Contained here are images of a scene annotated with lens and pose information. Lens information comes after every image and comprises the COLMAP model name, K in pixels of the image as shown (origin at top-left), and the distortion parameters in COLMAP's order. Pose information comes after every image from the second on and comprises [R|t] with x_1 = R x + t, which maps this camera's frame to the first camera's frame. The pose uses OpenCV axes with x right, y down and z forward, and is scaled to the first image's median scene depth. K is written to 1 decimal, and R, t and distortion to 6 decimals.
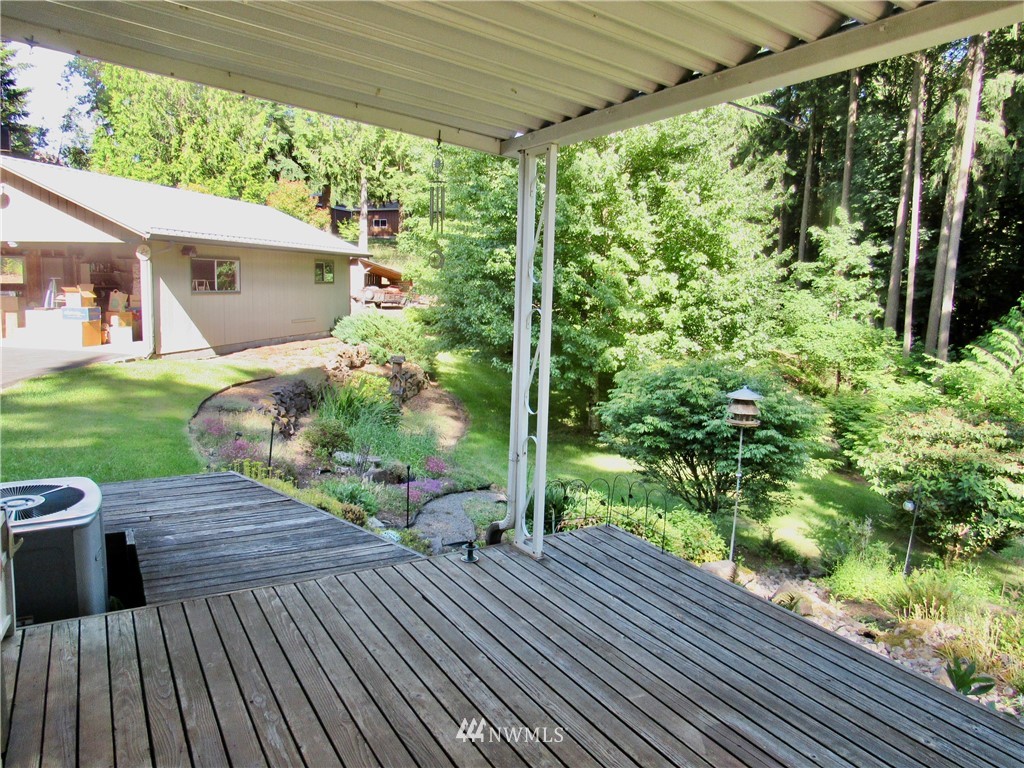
lens RADIAL K [[724.1, 0, 512.3], [0, 724.1, 382.7], [0, 0, 1]] dist [0.002682, 0.000886]
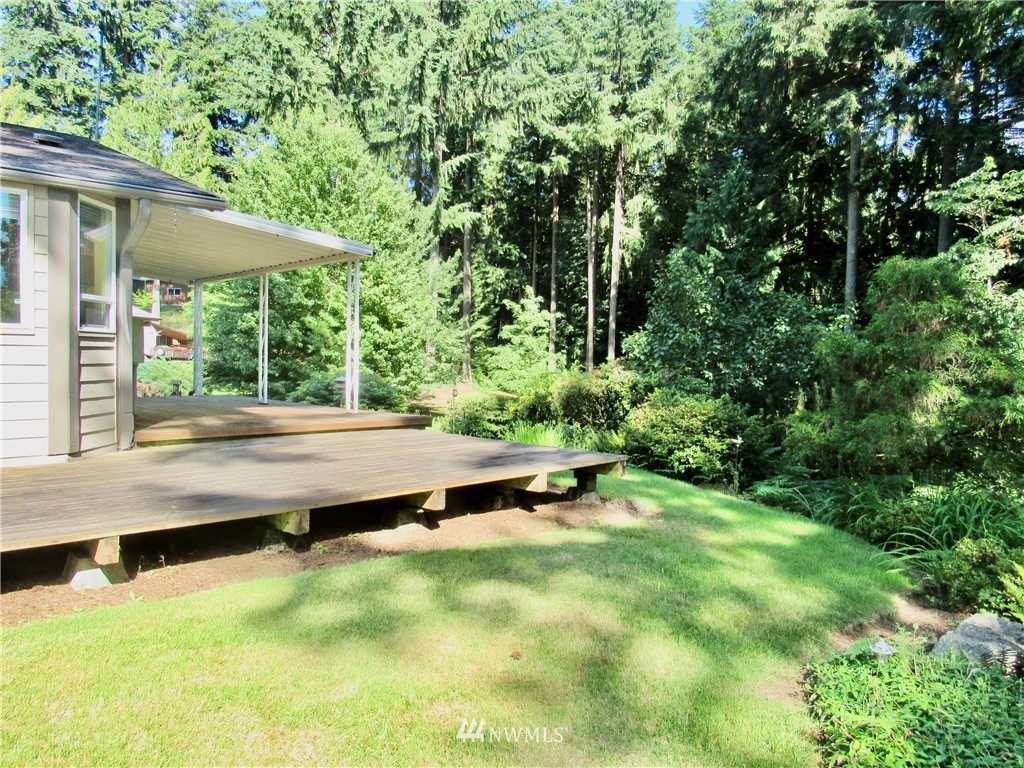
lens RADIAL K [[728.9, 0, 505.9], [0, 728.9, 385.6], [0, 0, 1]] dist [-0.013504, -0.006765]
pose [[0.970310, -0.021405, 0.240914, 0.072840], [0.042697, 0.995592, -0.083509, 0.063692], [-0.238064, 0.091316, 0.966947, -0.324636]]
